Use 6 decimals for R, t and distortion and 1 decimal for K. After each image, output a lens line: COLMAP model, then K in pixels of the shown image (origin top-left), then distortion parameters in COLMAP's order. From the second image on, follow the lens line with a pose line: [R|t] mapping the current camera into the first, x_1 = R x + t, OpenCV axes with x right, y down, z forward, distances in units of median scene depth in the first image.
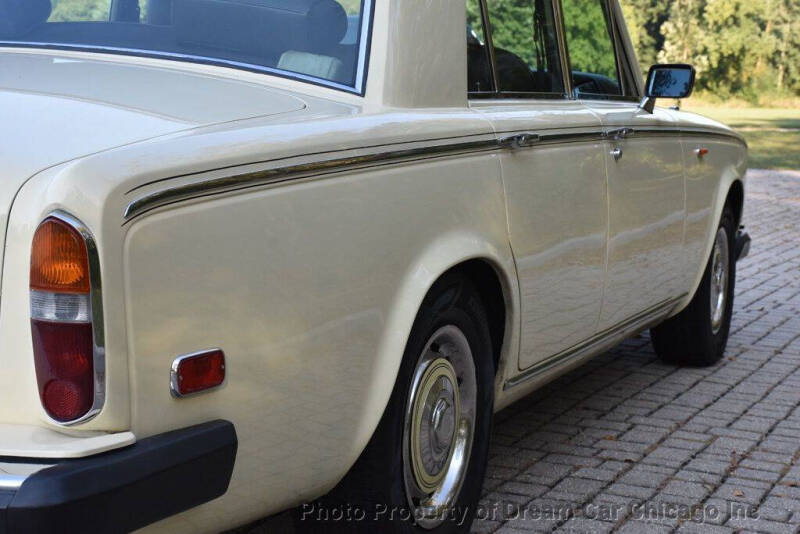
lens RADIAL K [[1309.2, 0, 400.0], [0, 1309.2, 267.0], [0, 0, 1]] dist [0.257562, 0.263134]
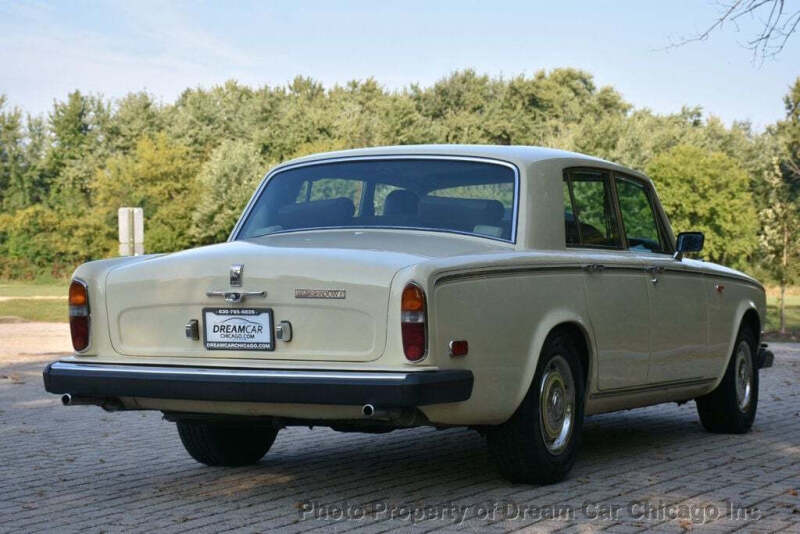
lens RADIAL K [[1873.3, 0, 398.9], [0, 1873.3, 297.7], [0, 0, 1]] dist [0.704675, 0.160982]
pose [[0.998785, -0.020778, -0.044681, -0.069994], [0.014309, 0.989975, -0.140516, 0.323807], [0.047152, 0.139706, 0.989070, -1.703189]]
